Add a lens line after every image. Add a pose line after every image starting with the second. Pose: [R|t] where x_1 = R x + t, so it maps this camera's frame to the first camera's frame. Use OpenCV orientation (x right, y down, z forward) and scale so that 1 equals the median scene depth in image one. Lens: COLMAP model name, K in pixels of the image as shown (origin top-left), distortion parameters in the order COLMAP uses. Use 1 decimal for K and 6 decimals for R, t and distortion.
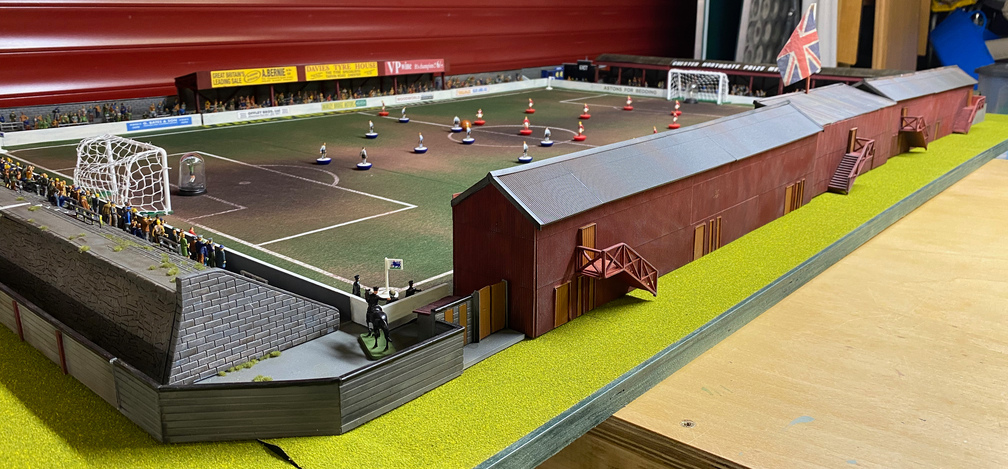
lens RADIAL K [[771.5, 0, 504.0], [0, 771.5, 234.5], [0, 0, 1]] dist [-0.003079, -0.002941]
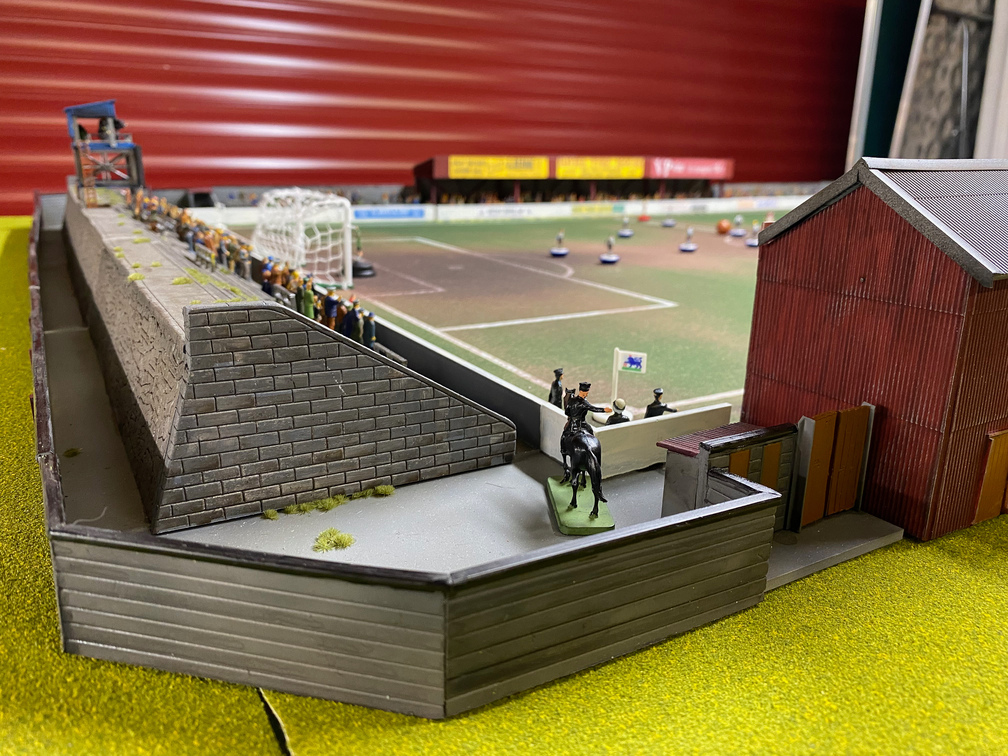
lens RADIAL K [[791.8, 0, 491.0], [0, 791.8, 377.4], [0, 0, 1]] dist [0.004550, 0.001344]
pose [[0.940273, 0.100208, -0.325338, -0.035693], [-0.102287, 0.994697, 0.010755, 0.038552], [0.324690, 0.023165, 0.945537, 0.304322]]
